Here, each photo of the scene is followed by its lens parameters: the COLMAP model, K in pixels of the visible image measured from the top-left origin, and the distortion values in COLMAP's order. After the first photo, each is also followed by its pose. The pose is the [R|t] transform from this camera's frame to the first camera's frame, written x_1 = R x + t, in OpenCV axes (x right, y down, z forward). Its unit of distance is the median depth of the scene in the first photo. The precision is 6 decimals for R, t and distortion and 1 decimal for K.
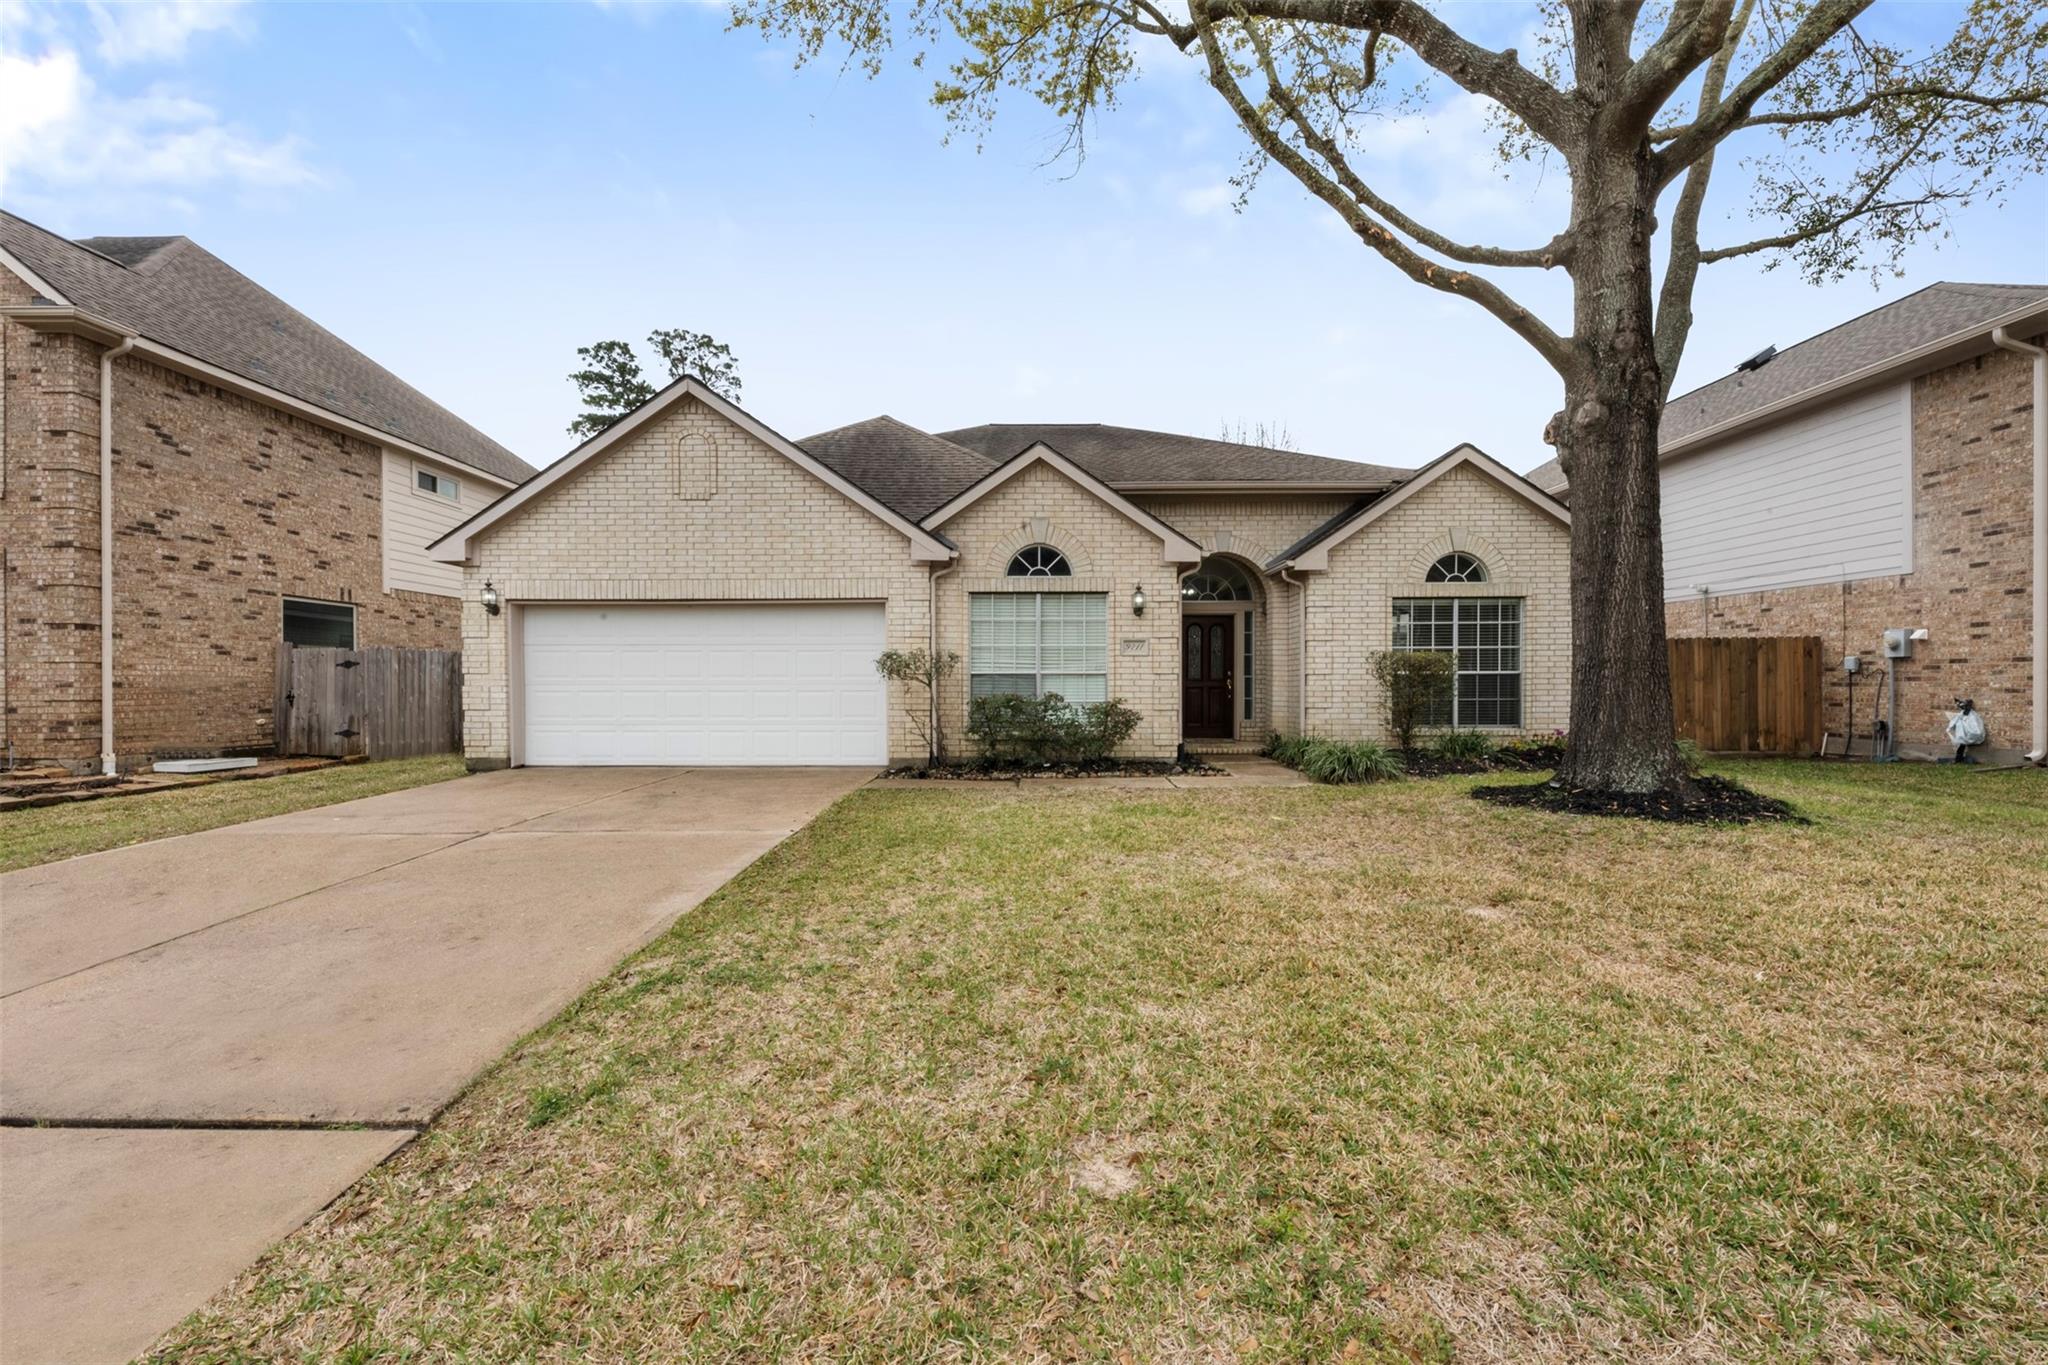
lens RADIAL K [[821.6, 0, 1024.0], [0, 821.6, 682.5], [0, 0, 1]] dist [0.011932, -0.000108]
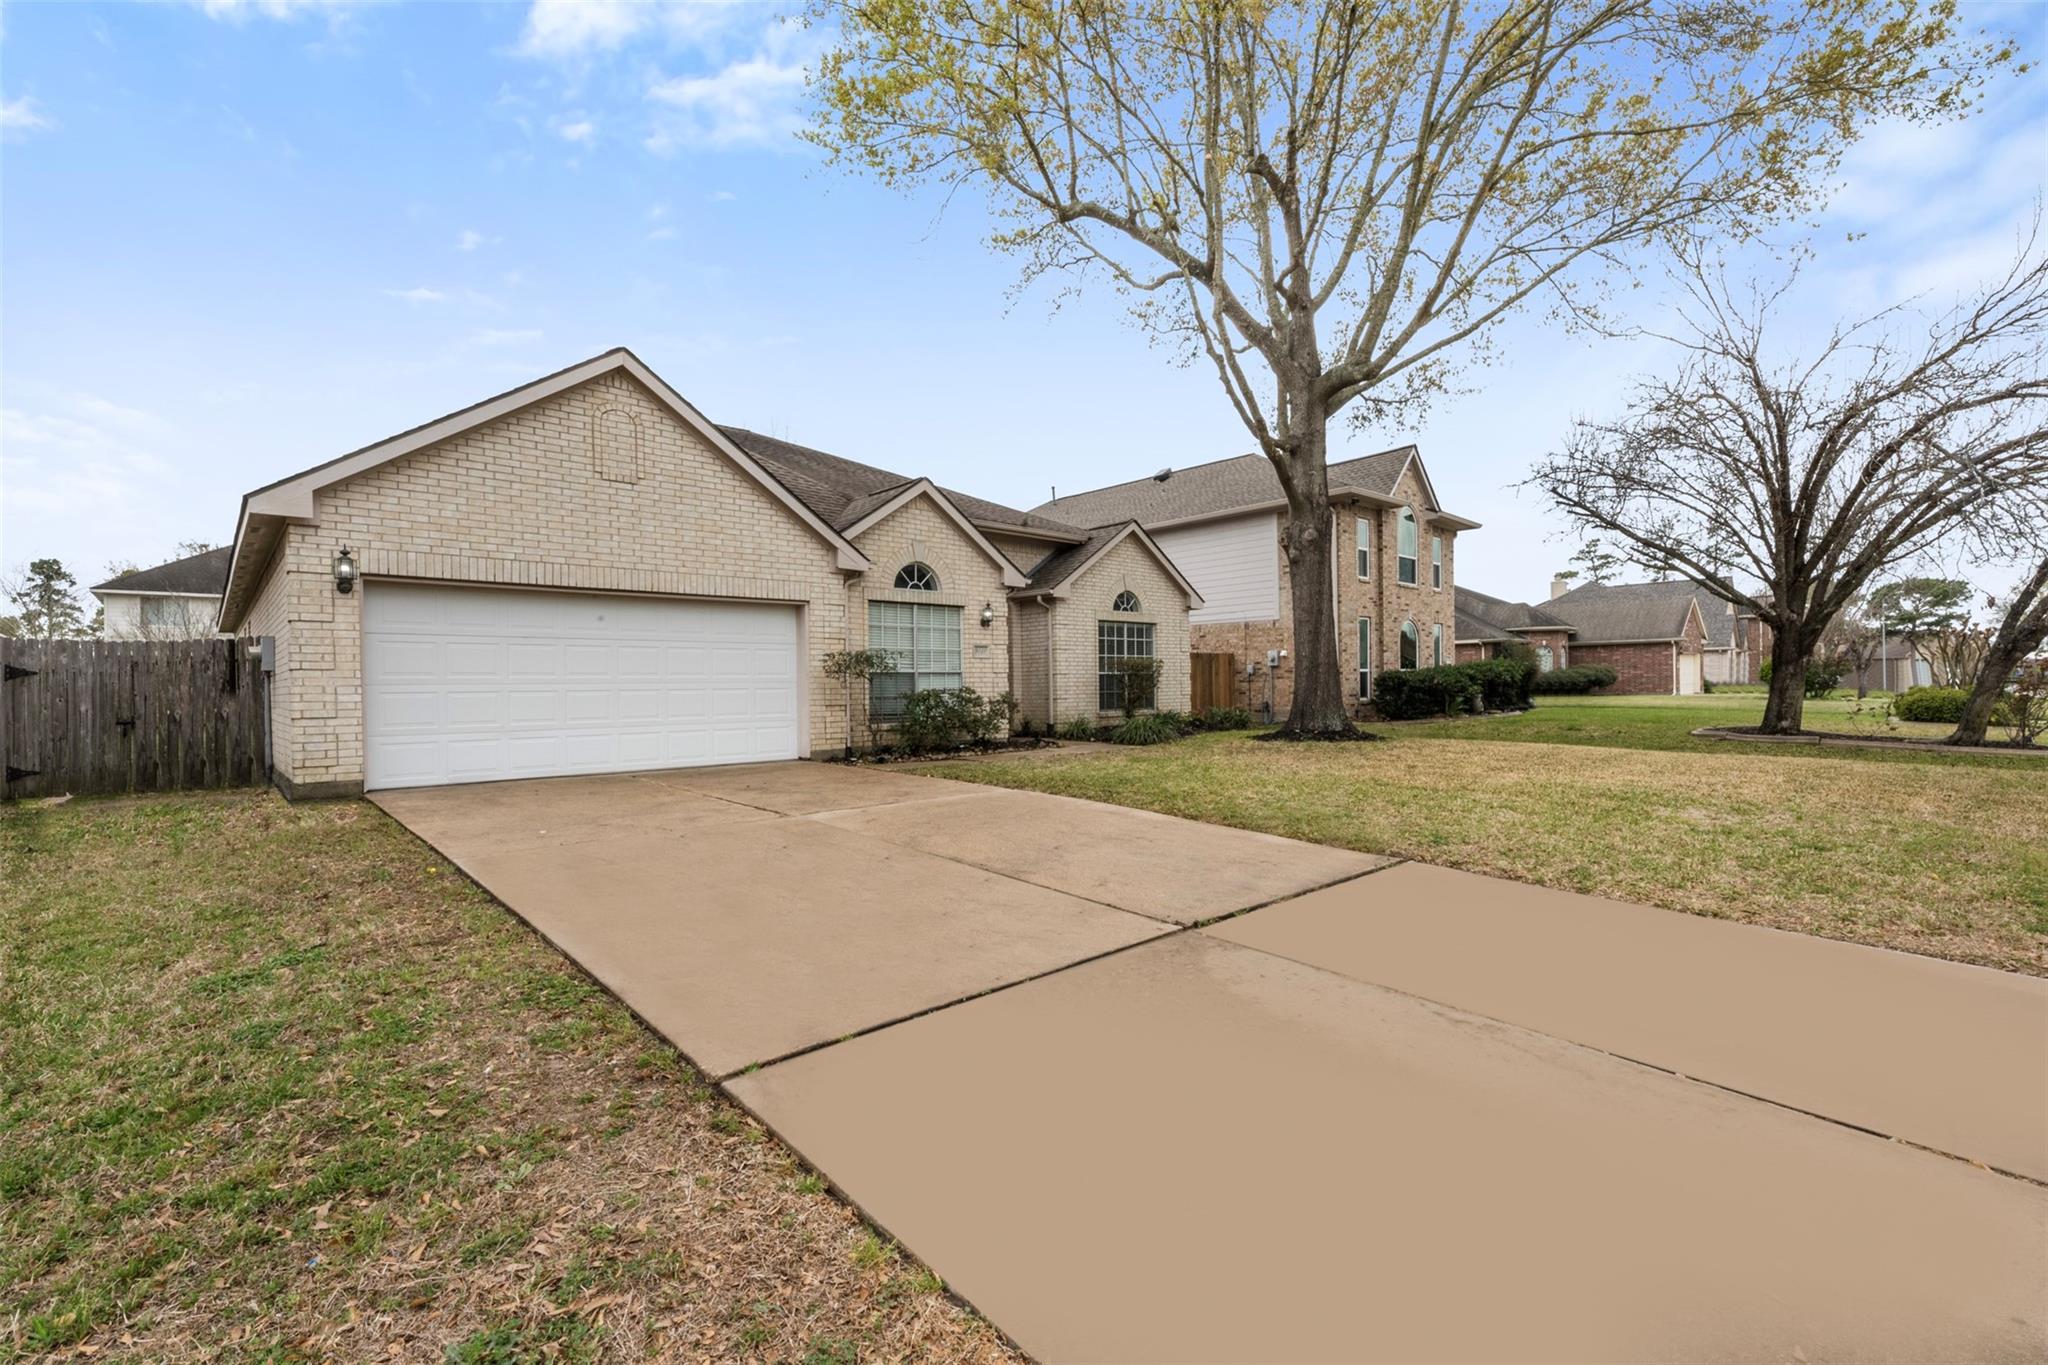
lens RADIAL K [[895.9, 0, 1024.0], [0, 895.9, 682.5], [0, 0, 1]] dist [0.000176, -0.000034]
pose [[0.722011, -0.003809, 0.691871, -0.749260], [0.010338, 0.999933, -0.005284, 0.011767], [-0.691805, 0.010968, 0.722002, -0.030249]]
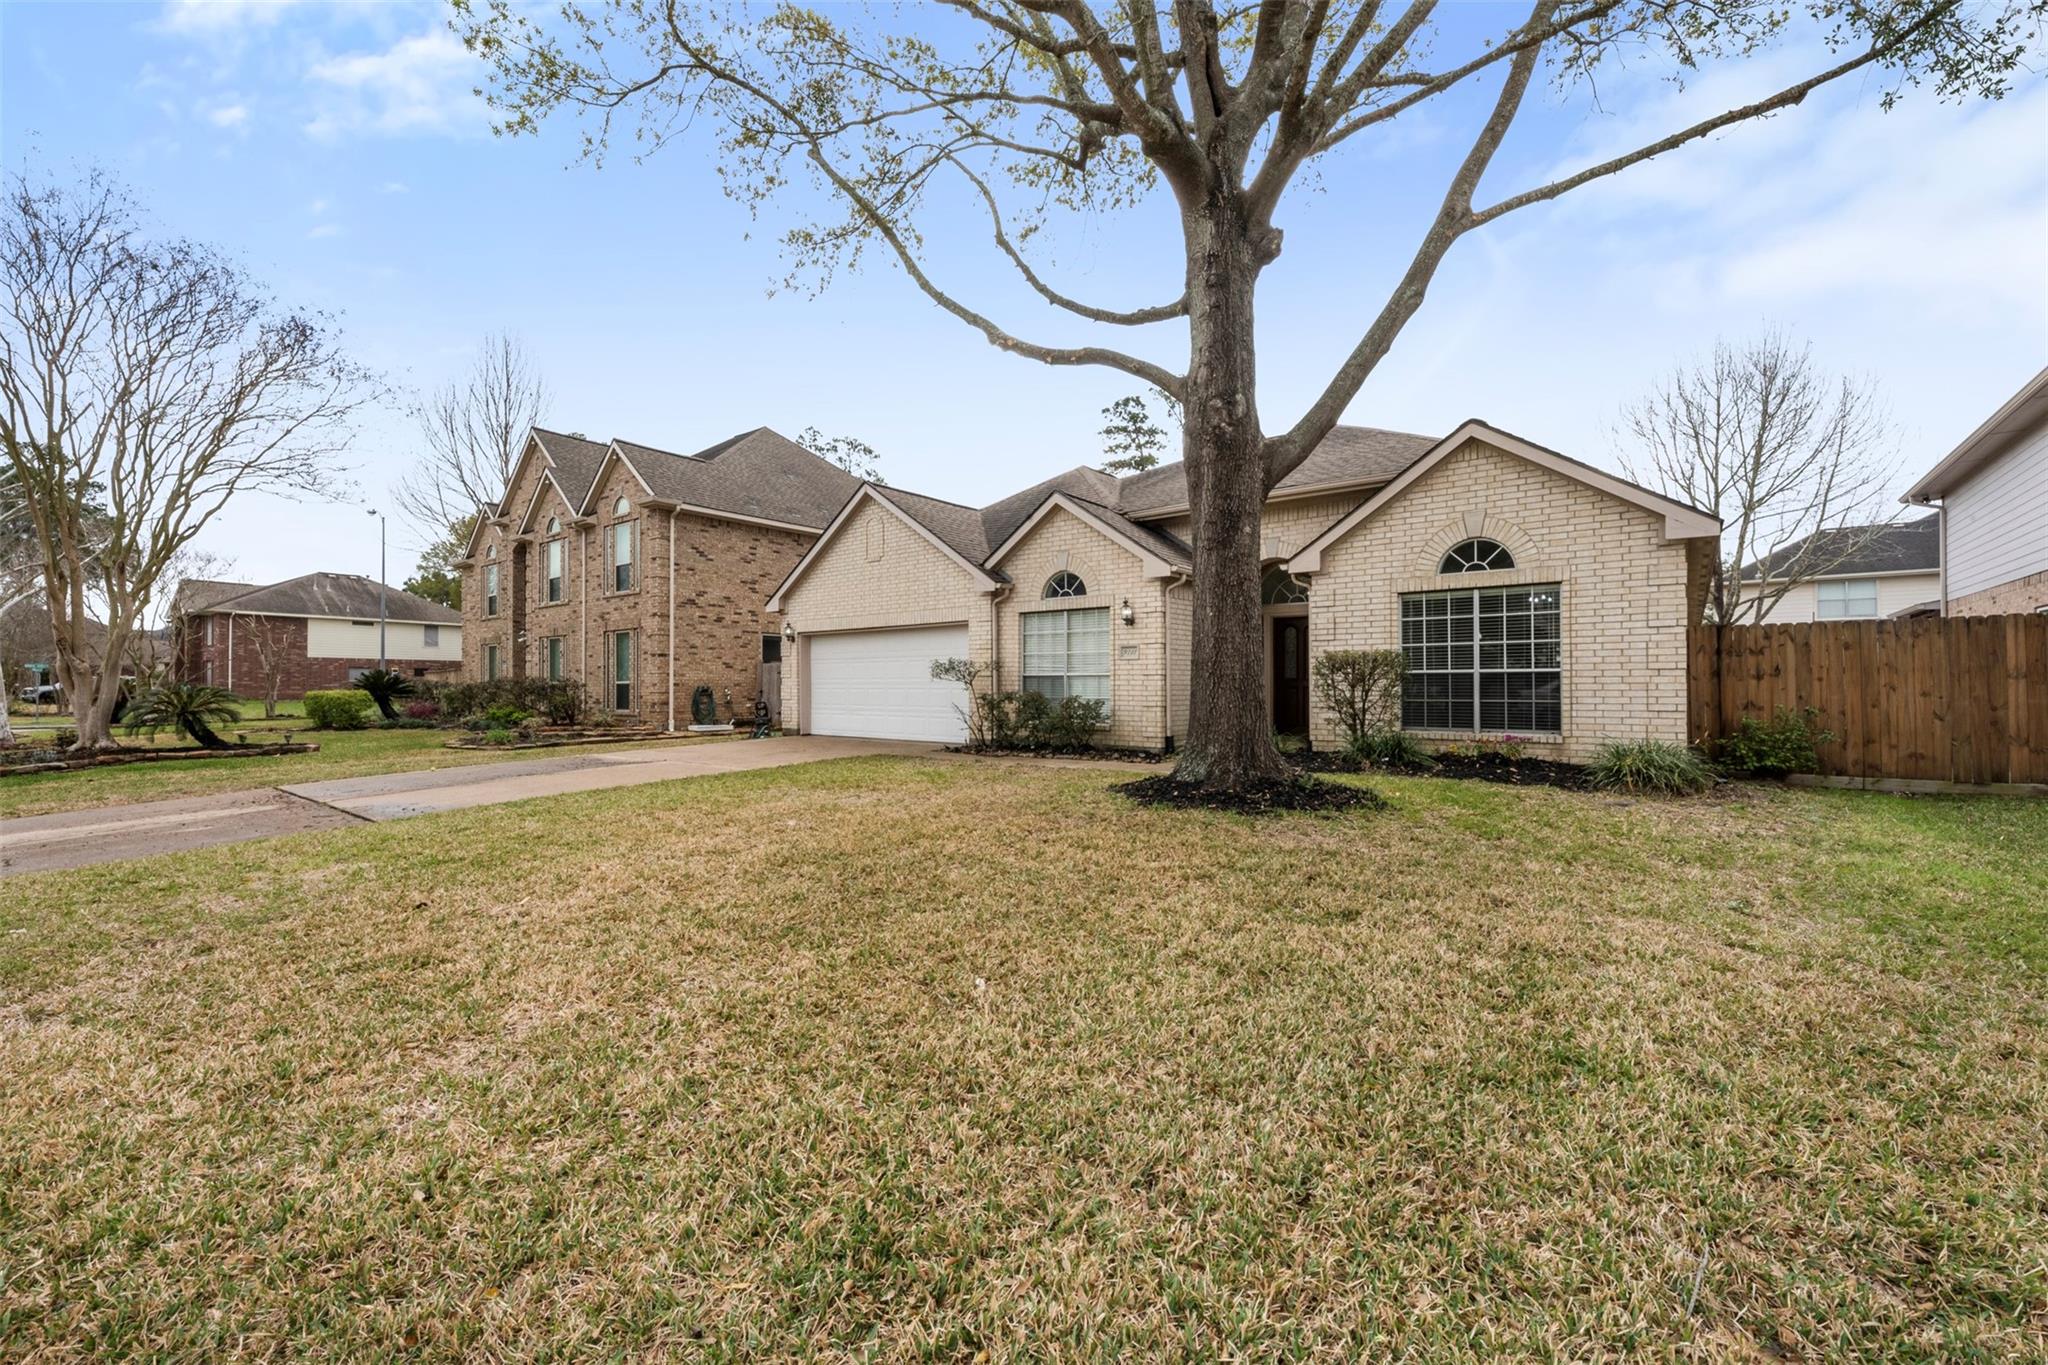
lens RADIAL K [[799.3, 0, 1027.0], [0, 799.3, 667.6], [0, 0, 1]] dist [0.010762, -0.000011]
pose [[0.798095, -0.012602, -0.602399, 0.691990], [-0.000004, 0.999781, -0.020919, 0.002622], [0.602531, 0.016698, 0.797921, 0.002380]]
